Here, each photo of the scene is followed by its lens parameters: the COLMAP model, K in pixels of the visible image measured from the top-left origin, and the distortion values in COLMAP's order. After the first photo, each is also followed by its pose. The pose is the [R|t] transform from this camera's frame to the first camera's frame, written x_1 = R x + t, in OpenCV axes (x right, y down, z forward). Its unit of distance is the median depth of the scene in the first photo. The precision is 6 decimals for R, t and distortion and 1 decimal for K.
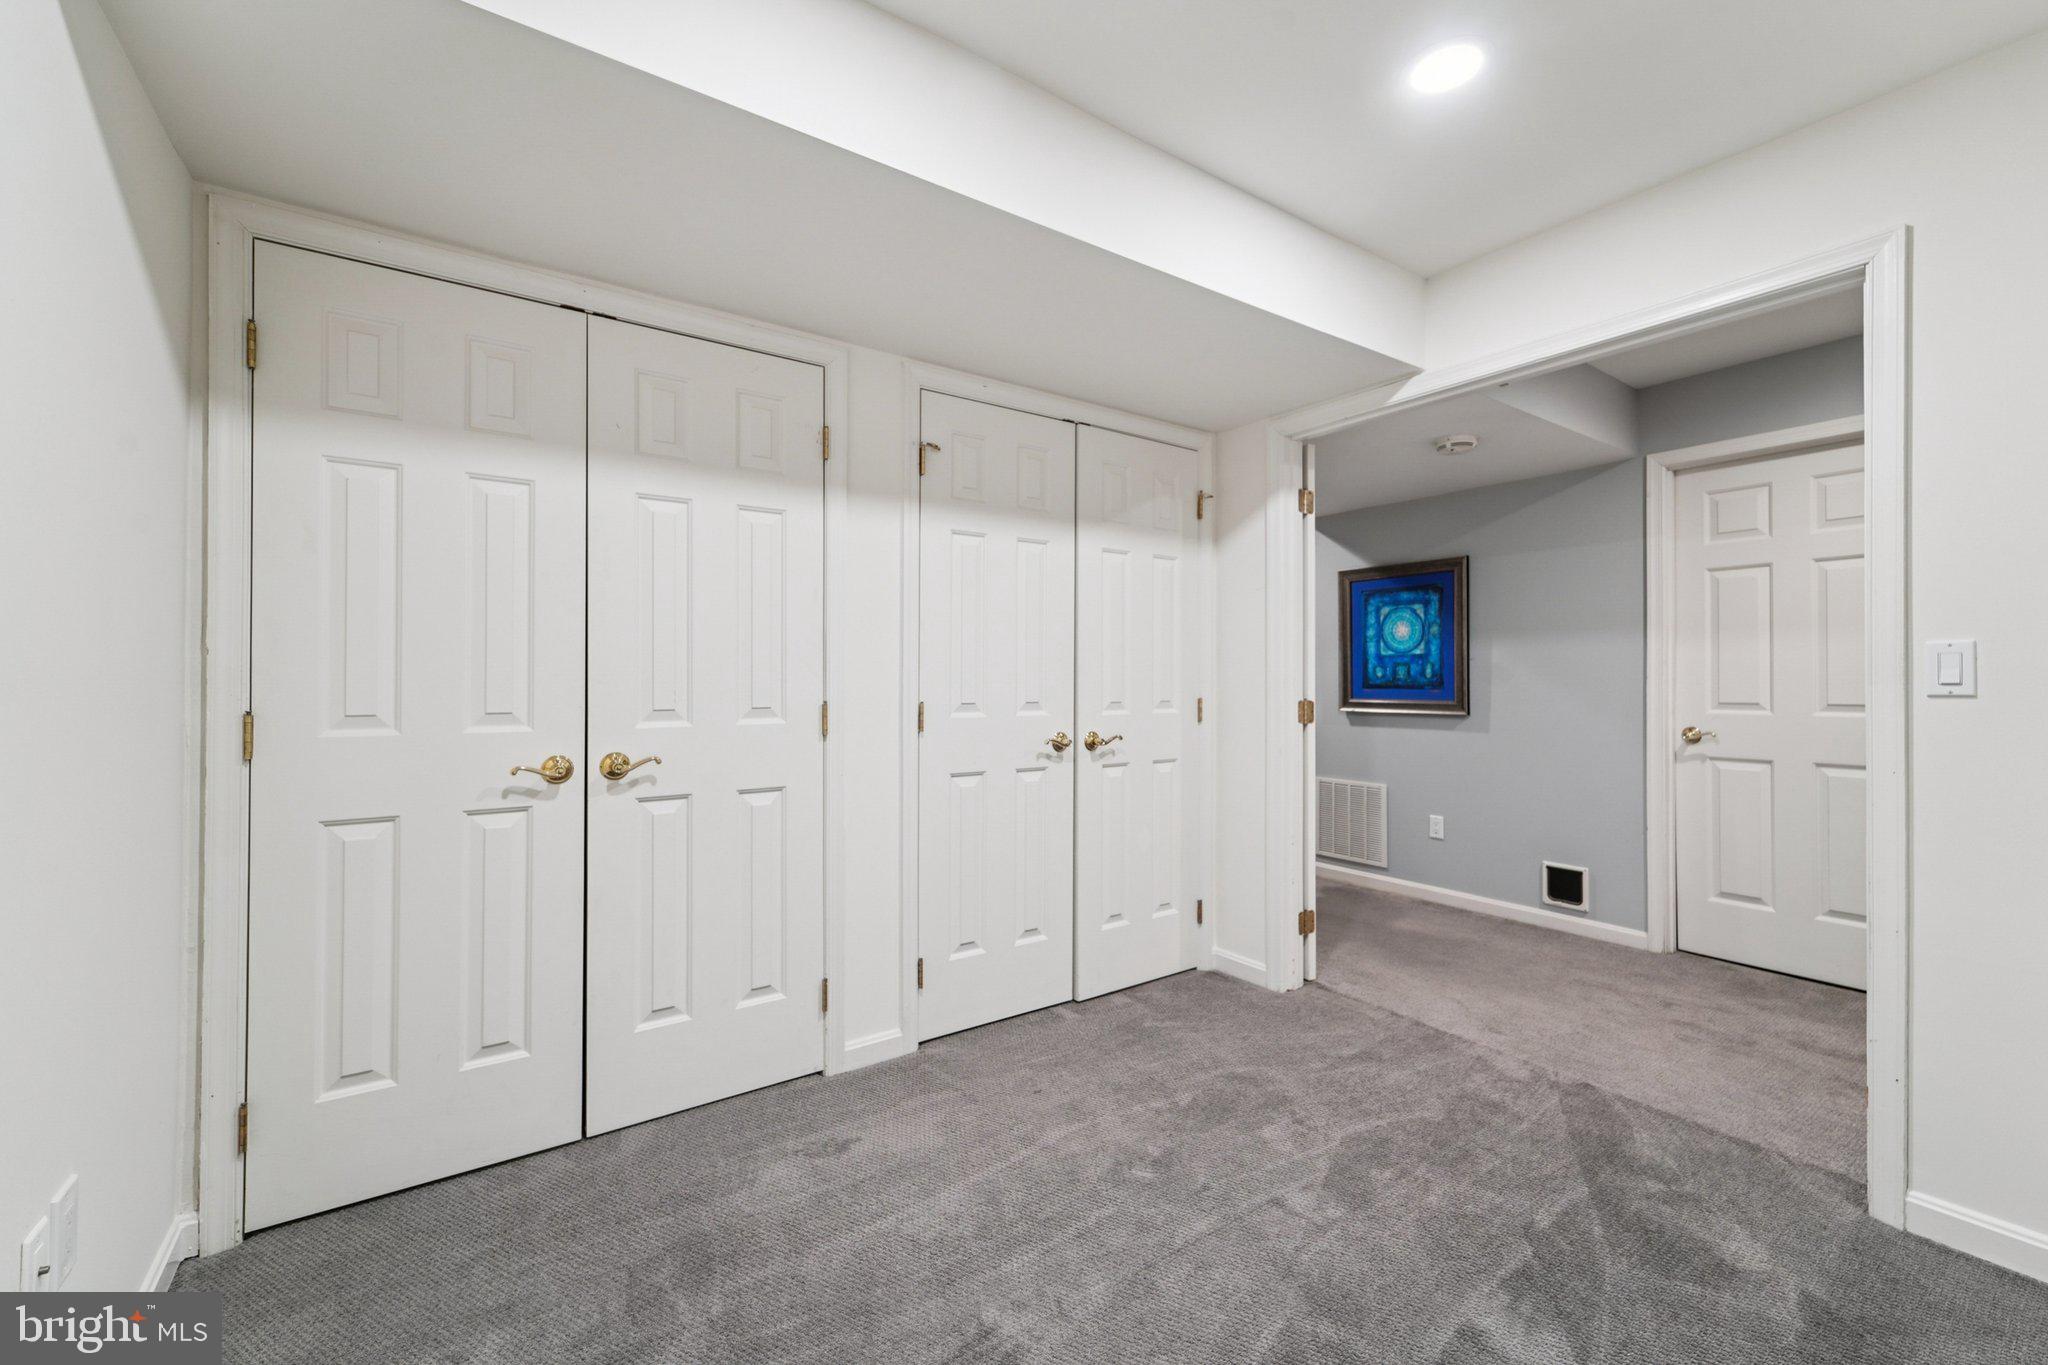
lens RADIAL K [[838.9, 0, 1024.5], [0, 838.9, 681.0], [0, 0, 1]] dist [0.000834, -0.000128]
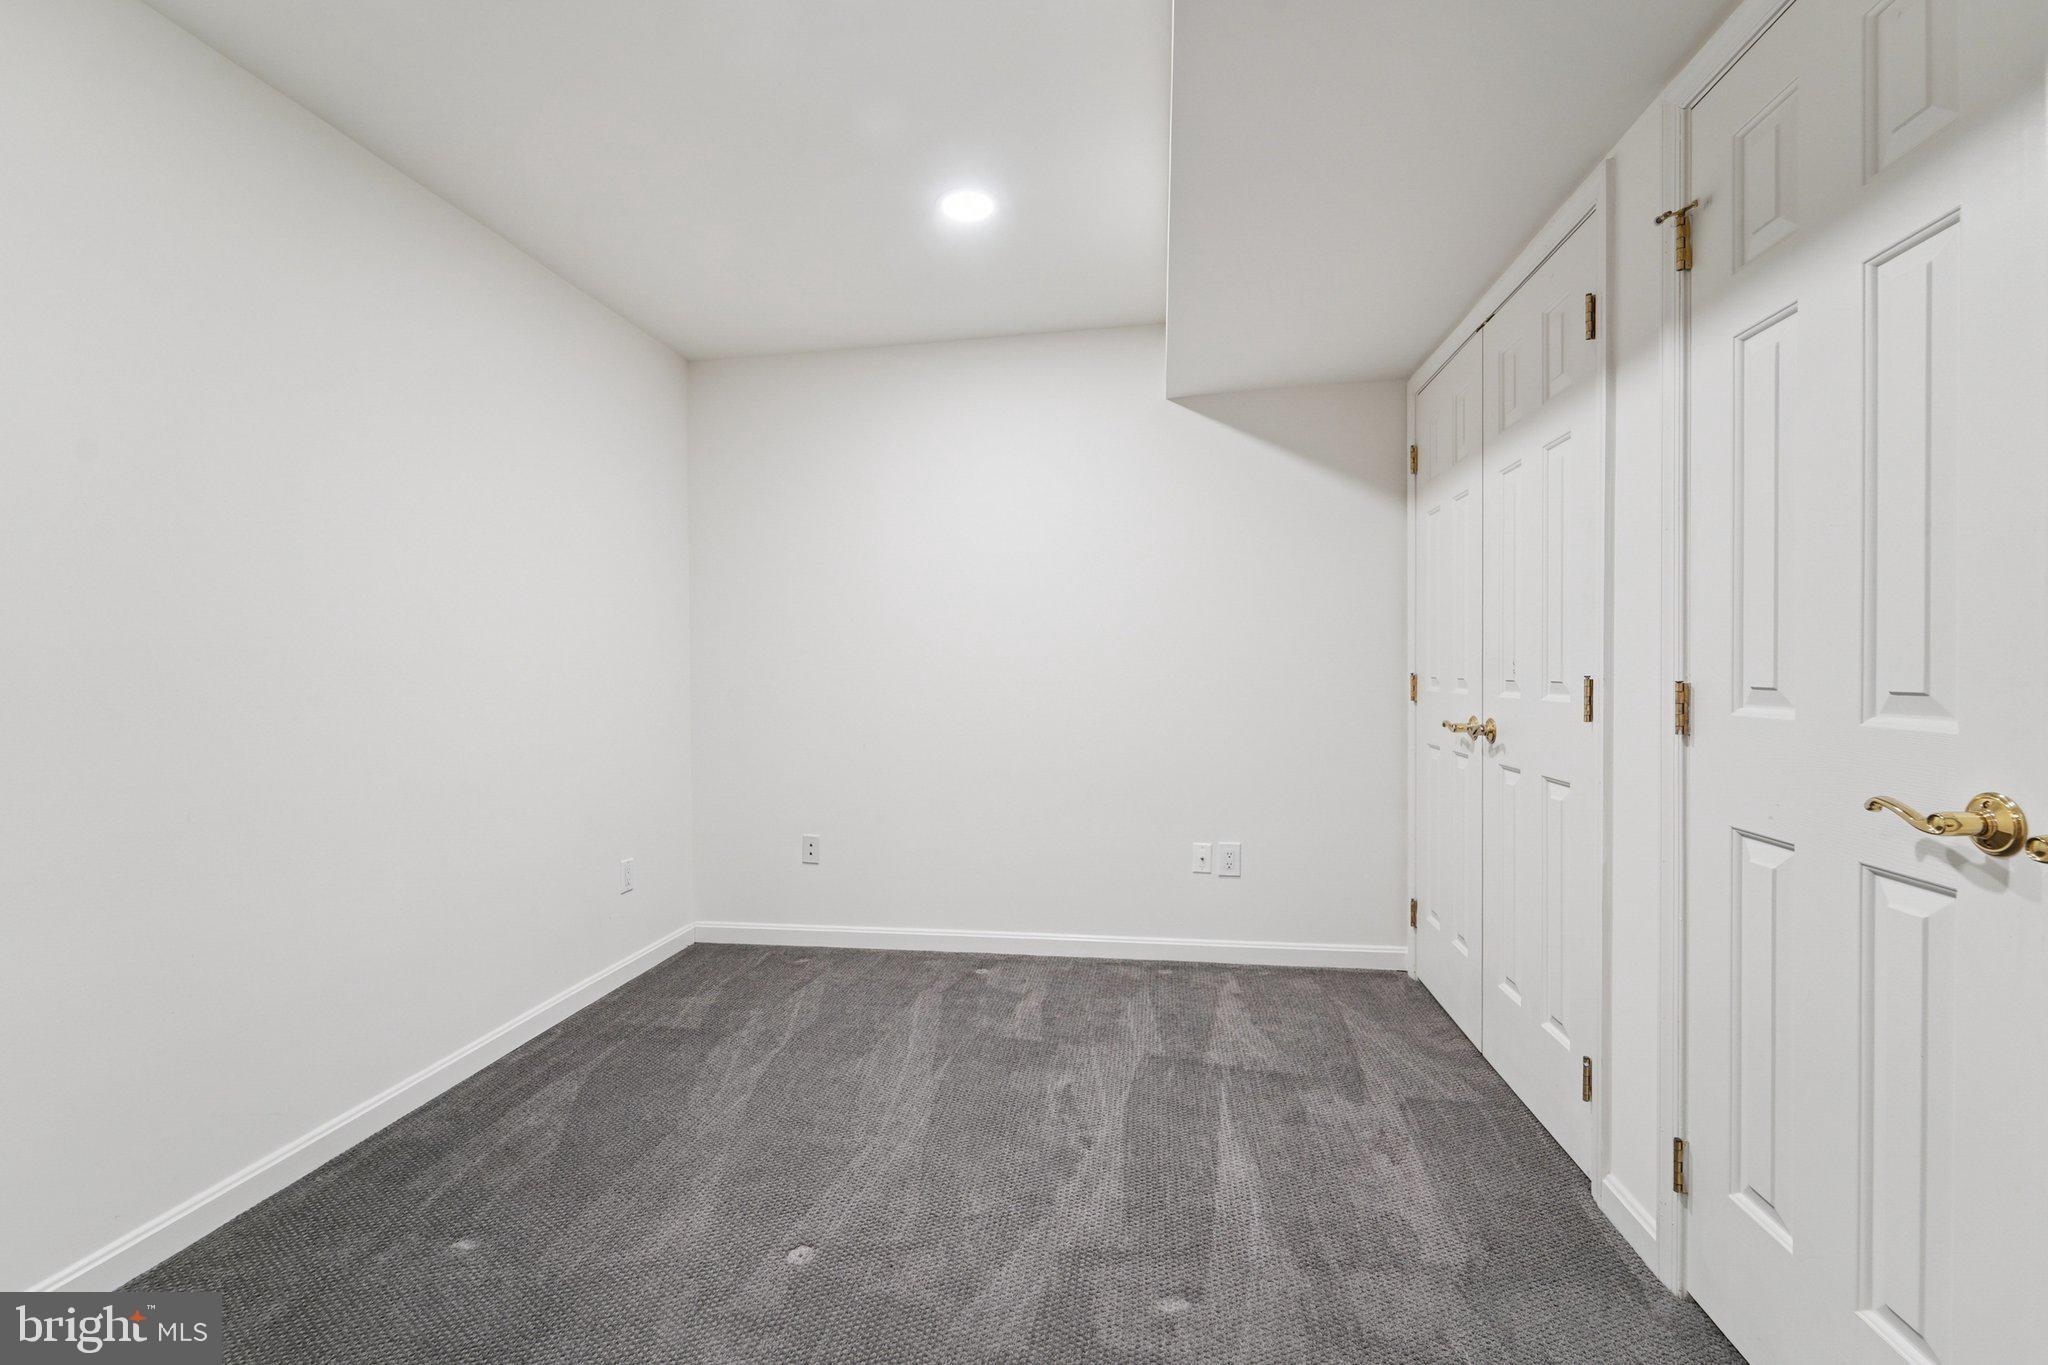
lens RADIAL K [[838.9, 0, 1024.1], [0, 838.9, 672.3], [0, 0, 1]] dist [0.000834, -0.000128]
pose [[-0.692981, 0.001107, -0.720955, 0.542122], [-0.001028, 0.999996, 0.002524, 0.016250], [0.720955, 0.002491, -0.692977, 0.994829]]
